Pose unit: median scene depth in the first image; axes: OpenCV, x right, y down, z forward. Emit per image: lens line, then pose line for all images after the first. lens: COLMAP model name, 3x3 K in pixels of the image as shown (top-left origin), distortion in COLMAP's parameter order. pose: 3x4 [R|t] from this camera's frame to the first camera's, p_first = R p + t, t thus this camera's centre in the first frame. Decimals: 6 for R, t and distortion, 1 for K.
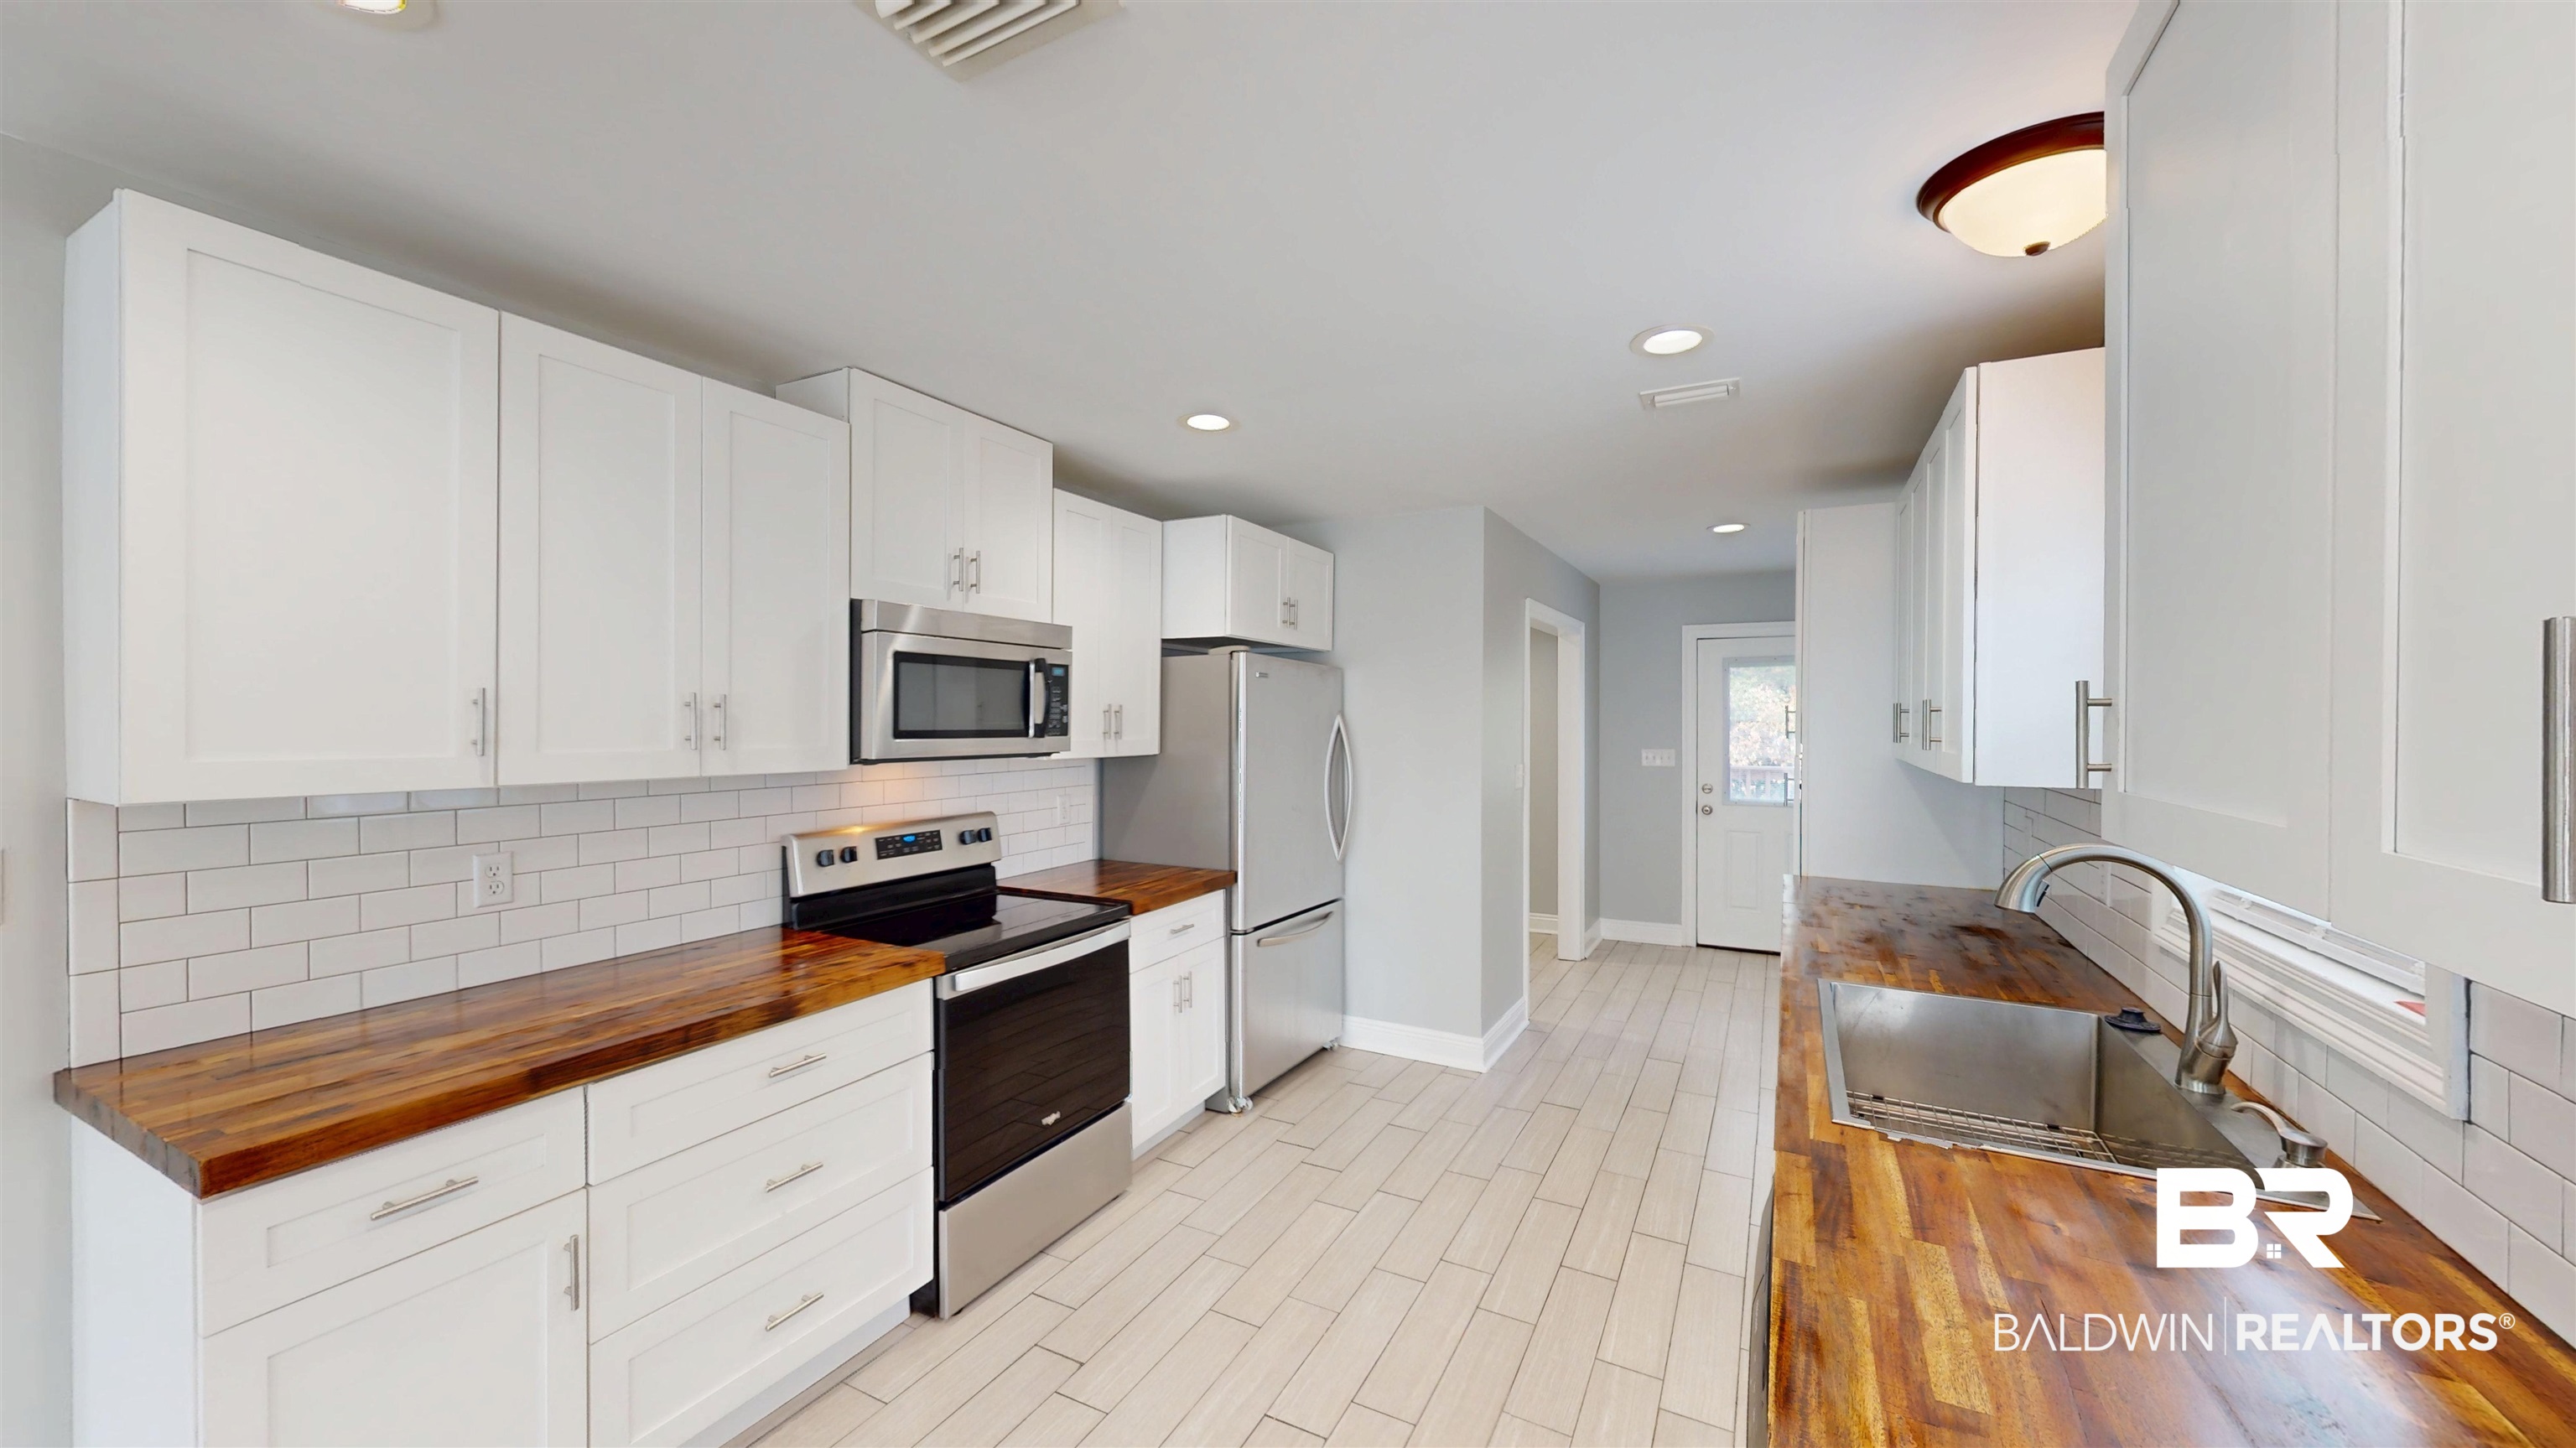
lens RADIAL K [[937.3, 0, 1298.1], [0, 937.3, 729.7], [0, 0, 1]] dist [0.008876, 0.000554]
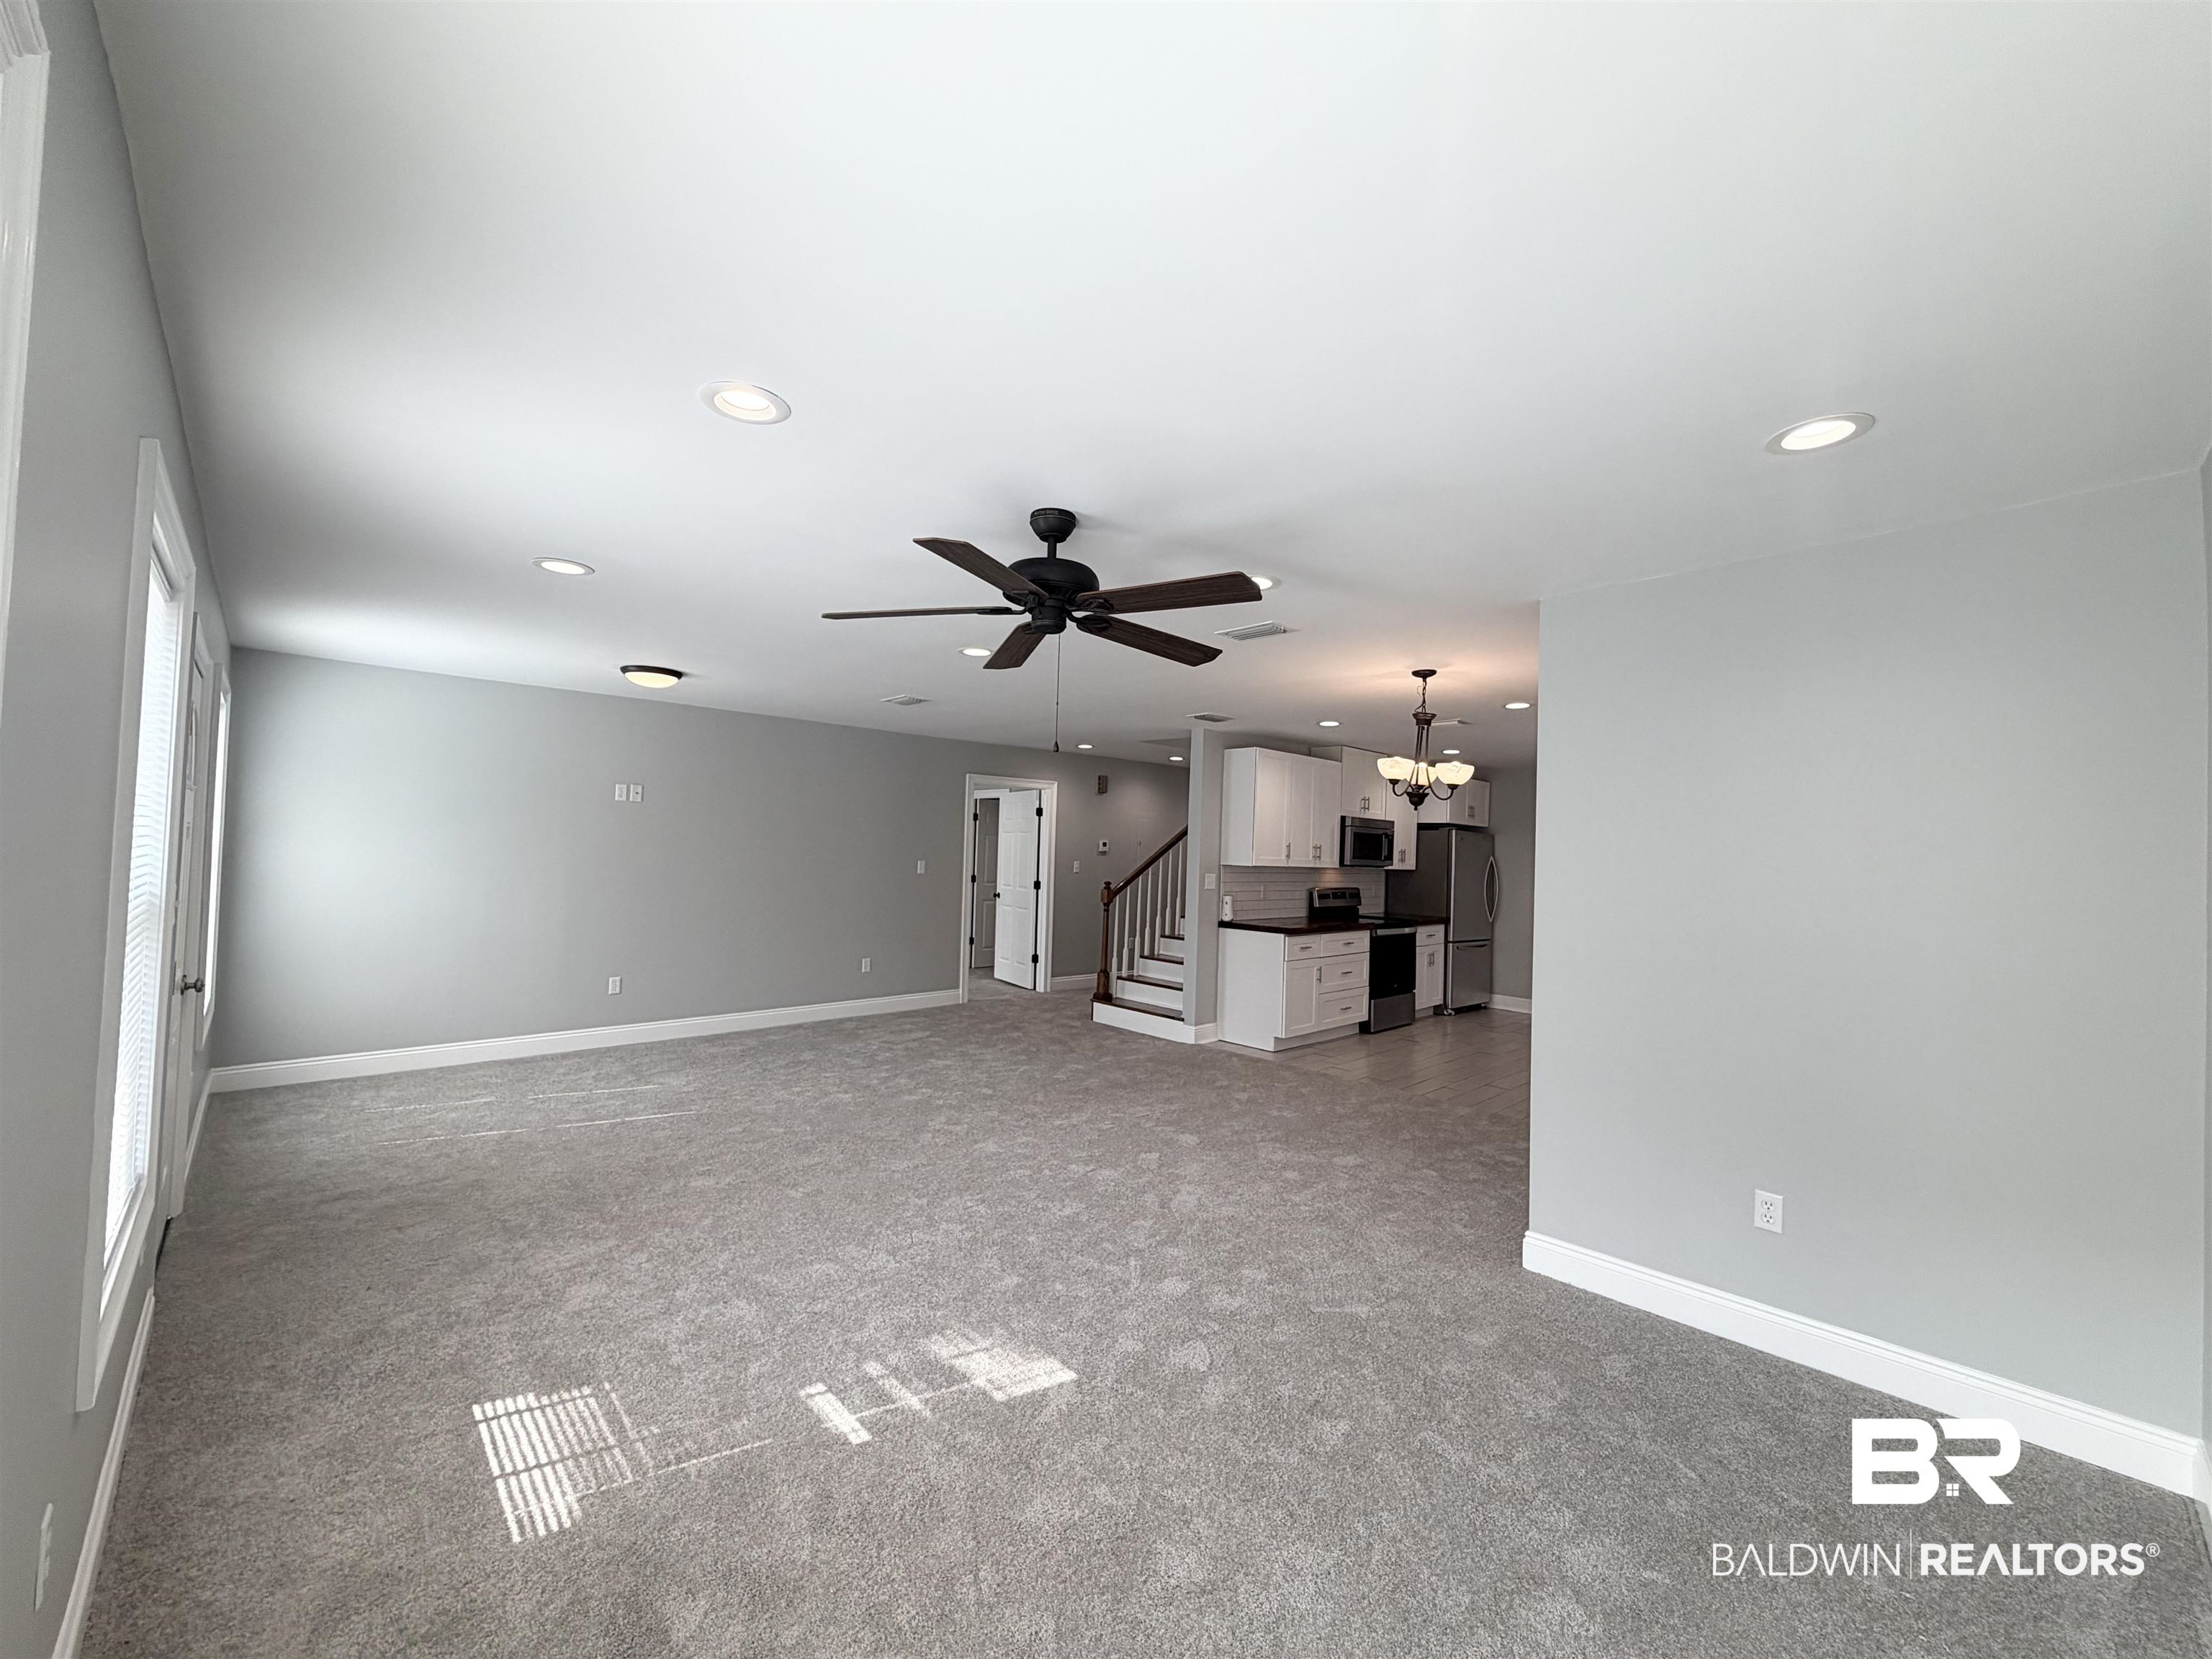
lens RADIAL K [[876.8, 0, 1105.3], [0, 876.8, 838.8], [0, 0, 1]] dist [0.022606, 0.000992]
pose [[0.948354, 0.026672, -0.316091, -0.239956], [-0.036243, 0.999044, -0.024437, 0.037930], [0.315137, 0.034631, 0.948414, -1.814554]]
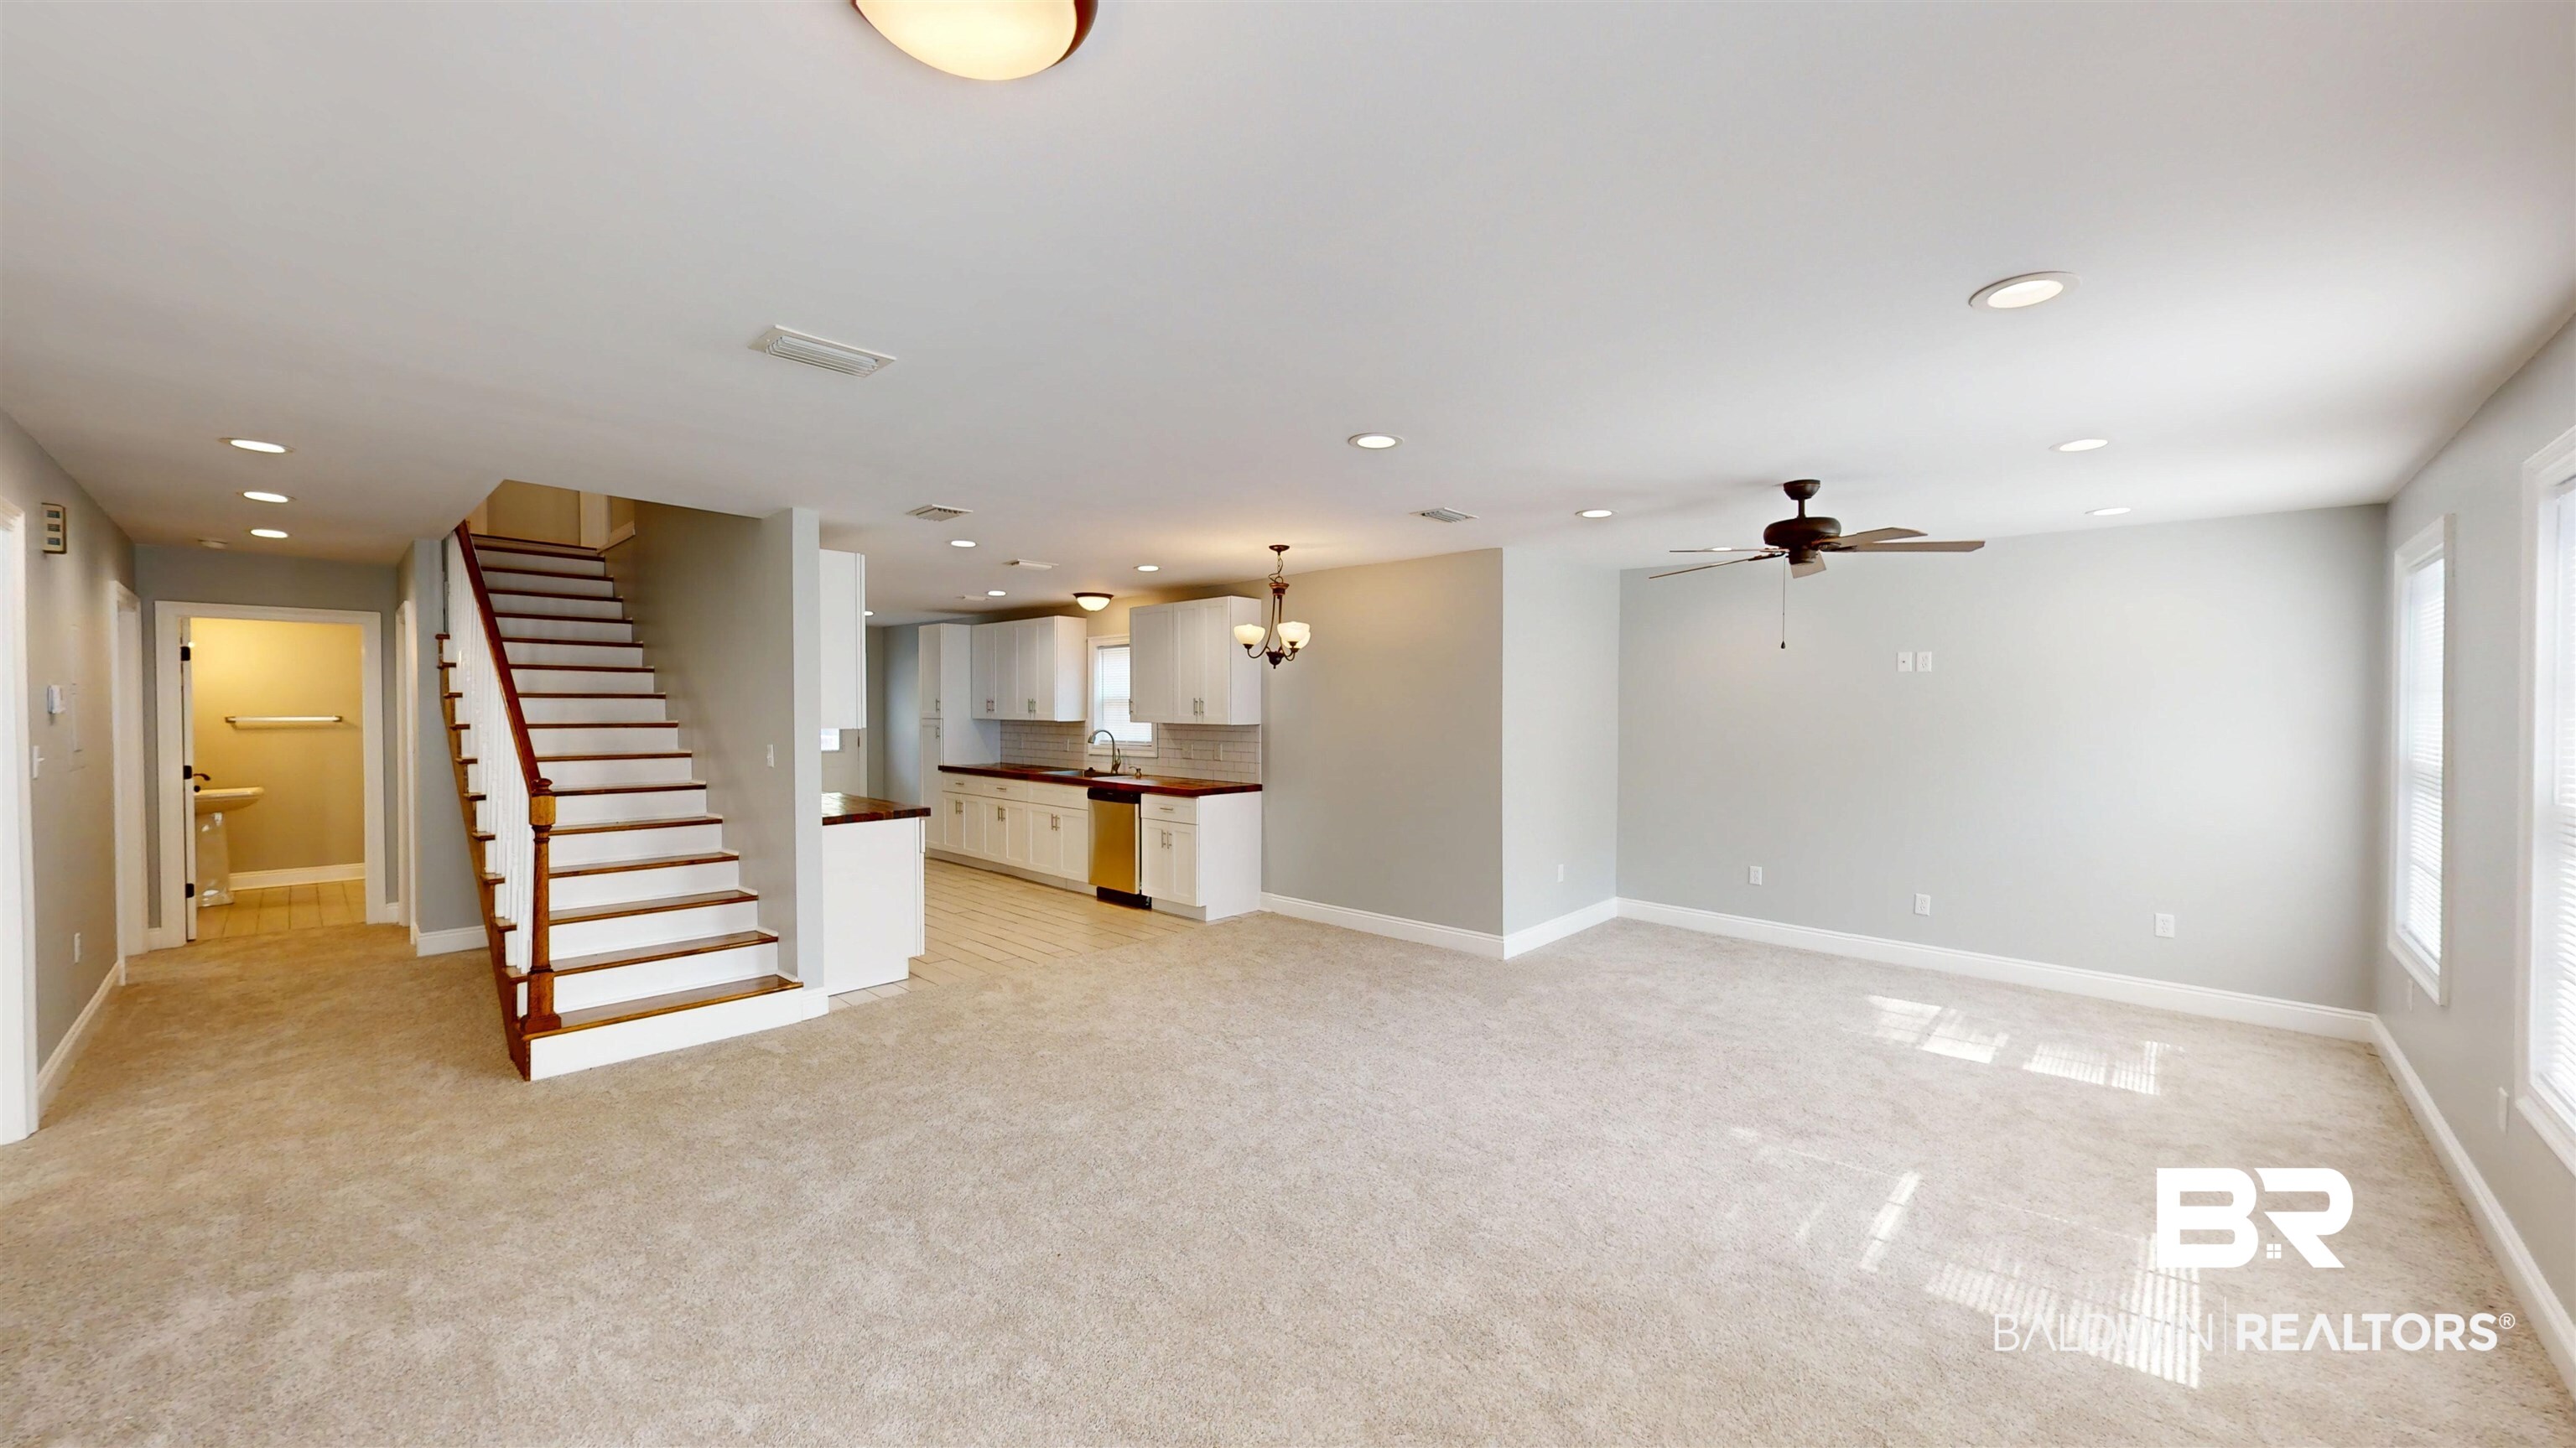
lens RADIAL K [[937.3, 0, 1299.0], [0, 937.3, 713.8], [0, 0, 1]] dist [0.008876, 0.000554]
pose [[0.253077, -0.002489, 0.967443, -2.008635], [0.005053, 0.999986, 0.001251, 0.019392], [-0.967433, 0.004571, 0.253086, -0.699033]]
